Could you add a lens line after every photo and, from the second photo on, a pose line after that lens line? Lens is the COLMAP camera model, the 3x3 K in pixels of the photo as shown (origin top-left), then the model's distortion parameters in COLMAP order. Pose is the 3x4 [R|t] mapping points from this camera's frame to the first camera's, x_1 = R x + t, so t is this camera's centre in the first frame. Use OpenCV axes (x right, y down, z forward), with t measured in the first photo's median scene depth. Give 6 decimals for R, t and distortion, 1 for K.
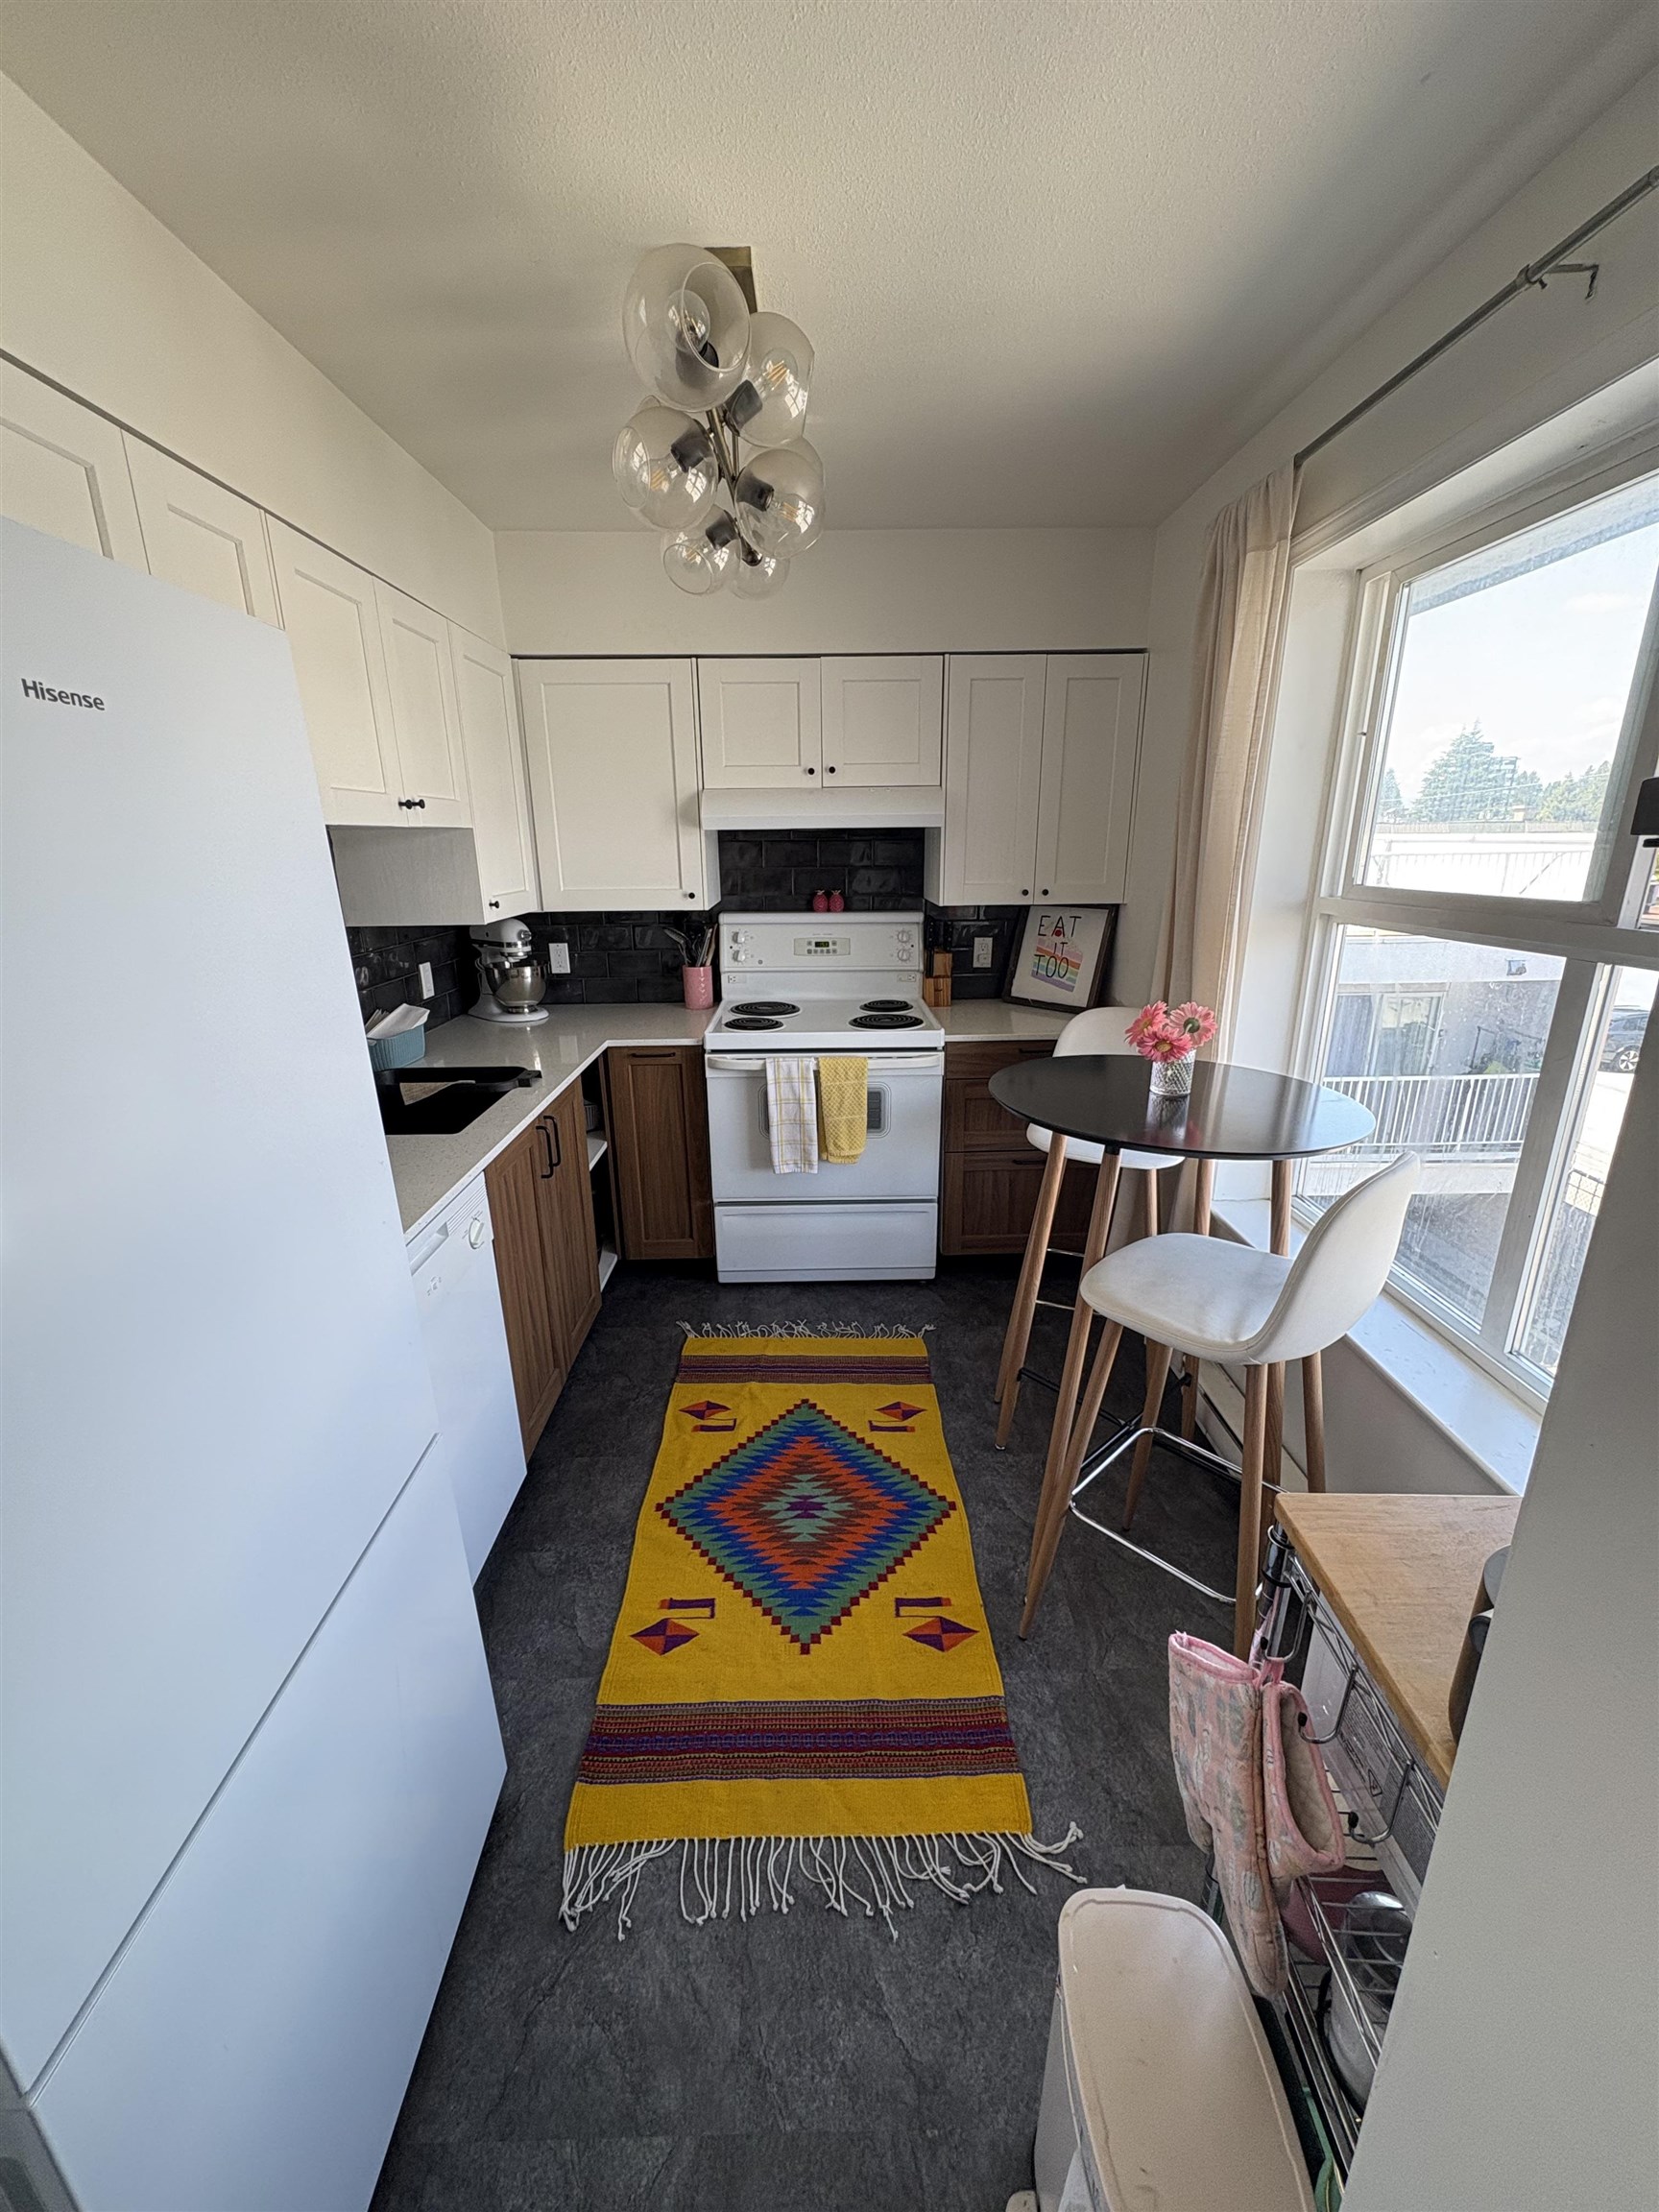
lens RADIAL K [[879.0, 0, 829.5], [0, 879.0, 1106.0], [0, 0, 1]] dist [0.000056, -0.000236]
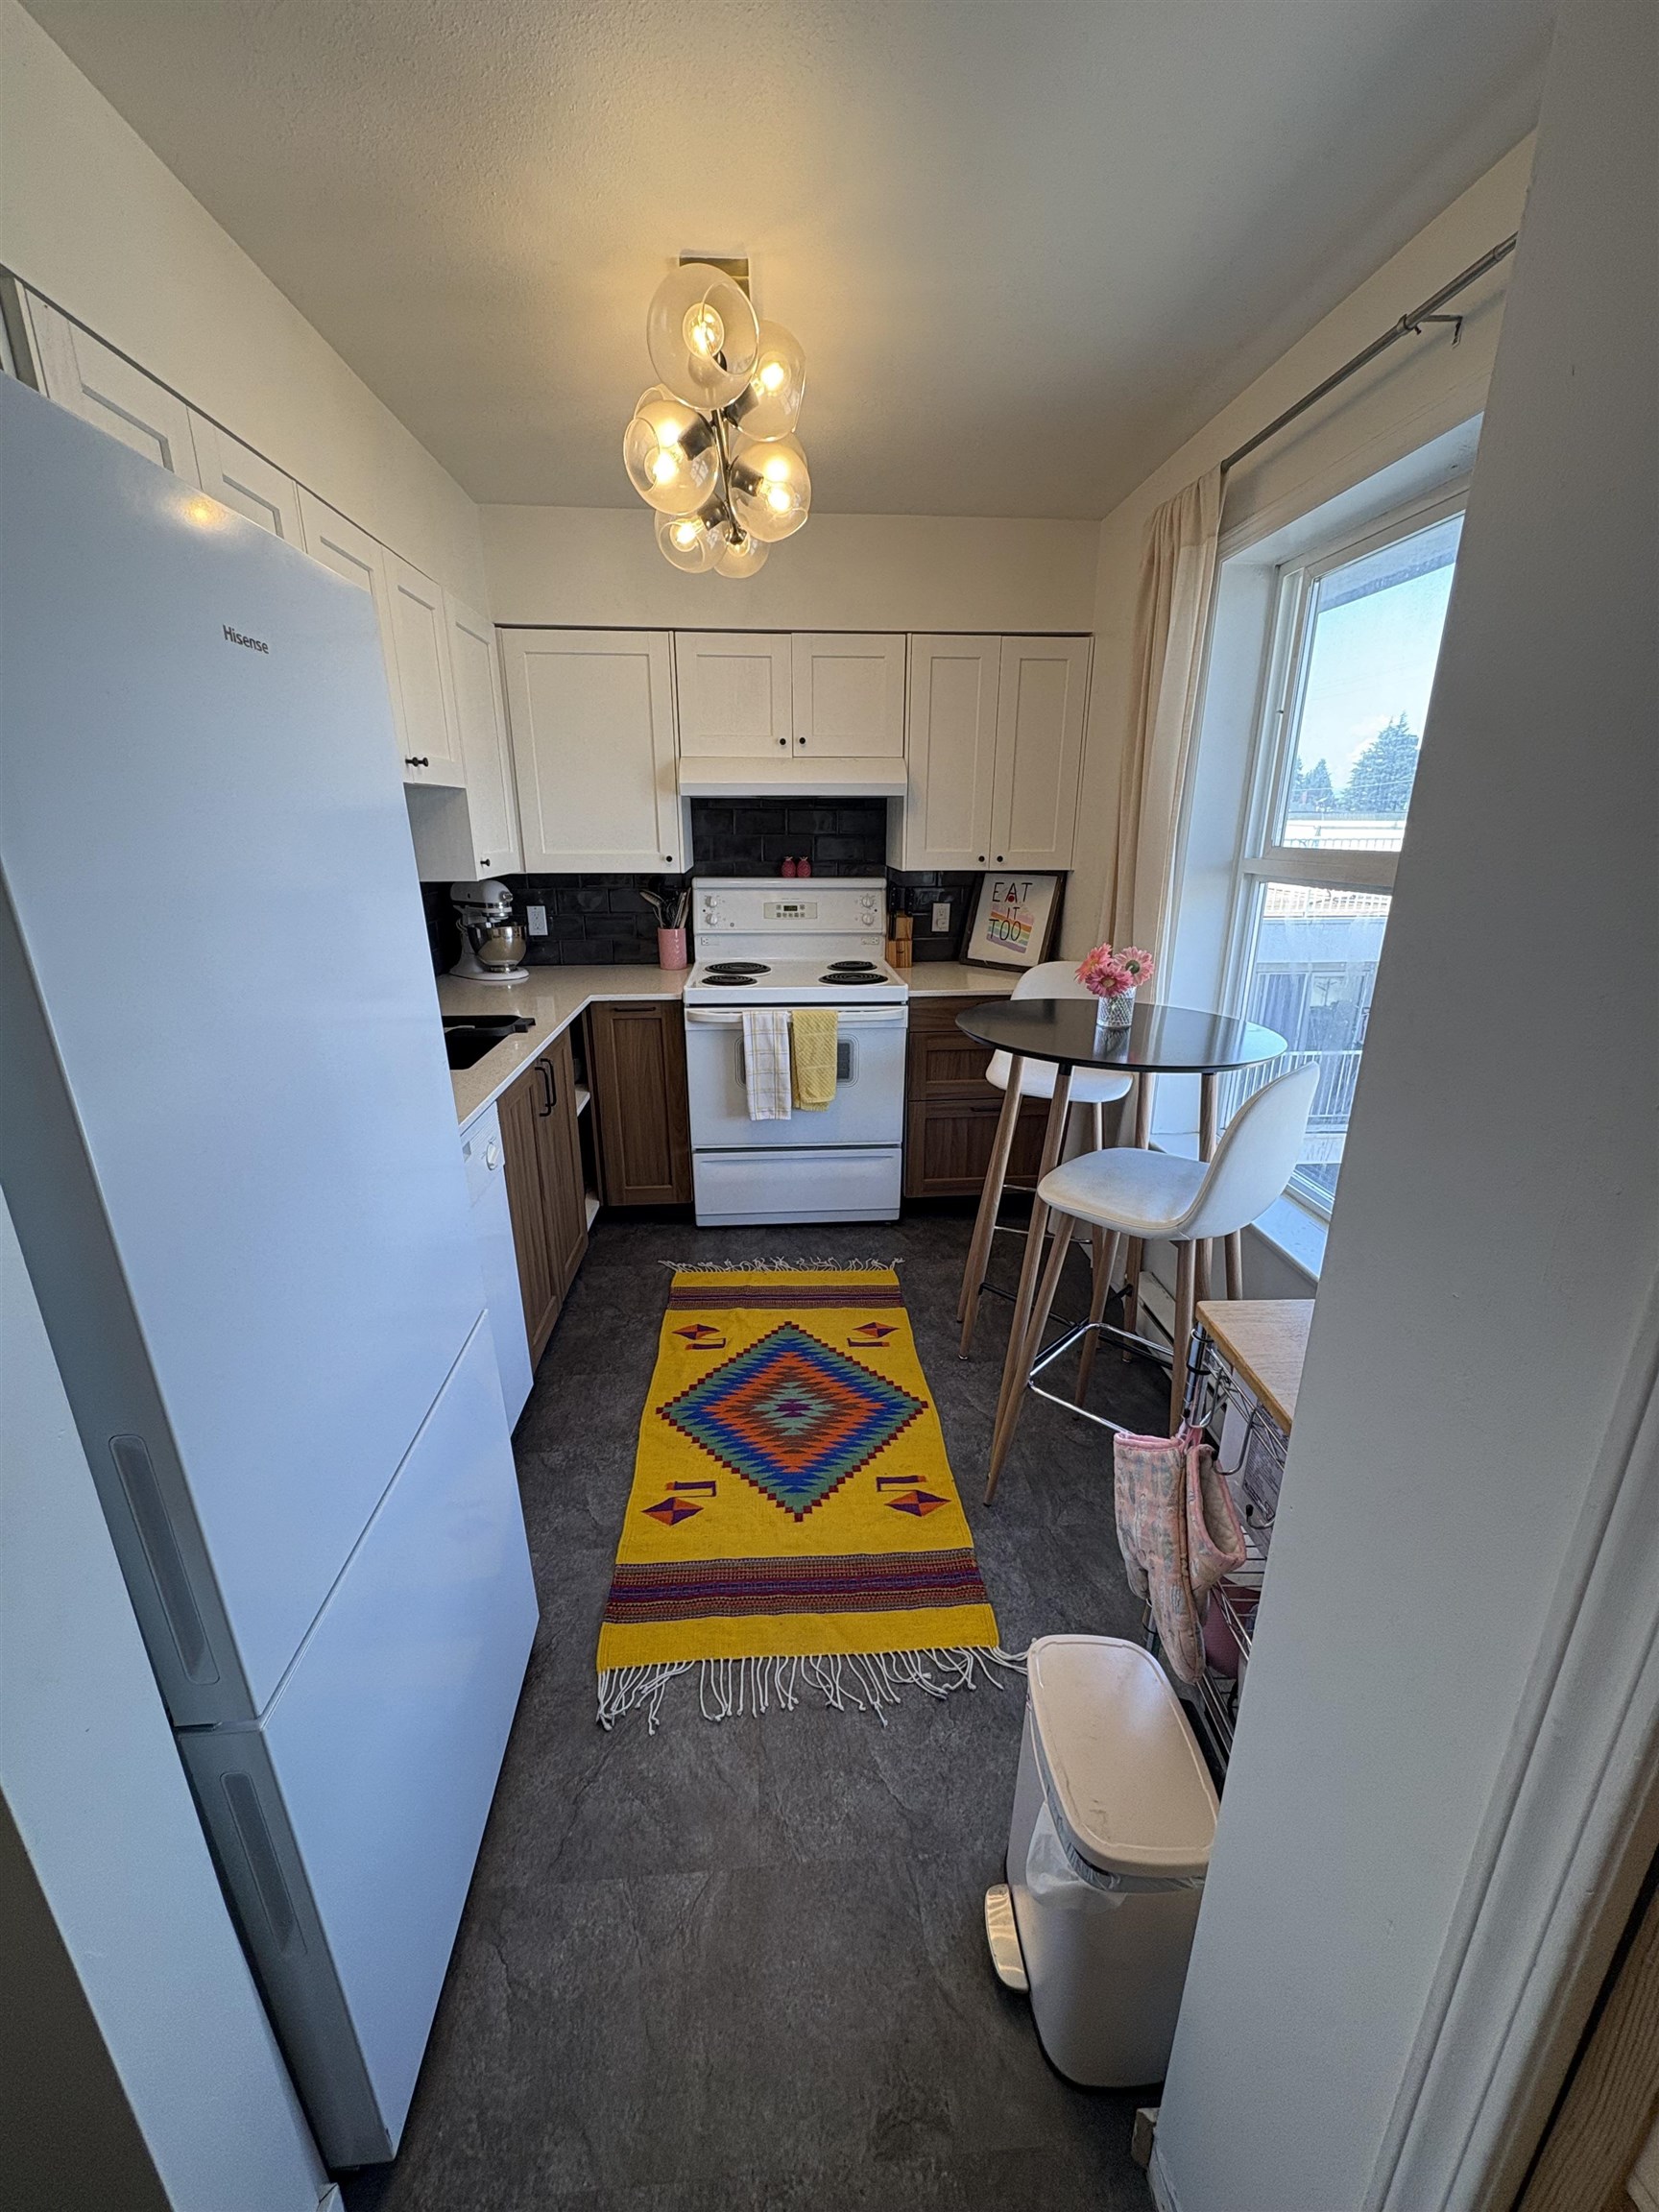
lens RADIAL K [[879.0, 0, 829.5], [0, 879.0, 1106.0], [0, 0, 1]] dist [0.000056, -0.000236]
pose [[0.998292, -0.006762, 0.058022, -0.040959], [0.005773, 0.999835, 0.017197, 0.059248], [-0.058129, -0.016833, 0.998167, -0.101461]]
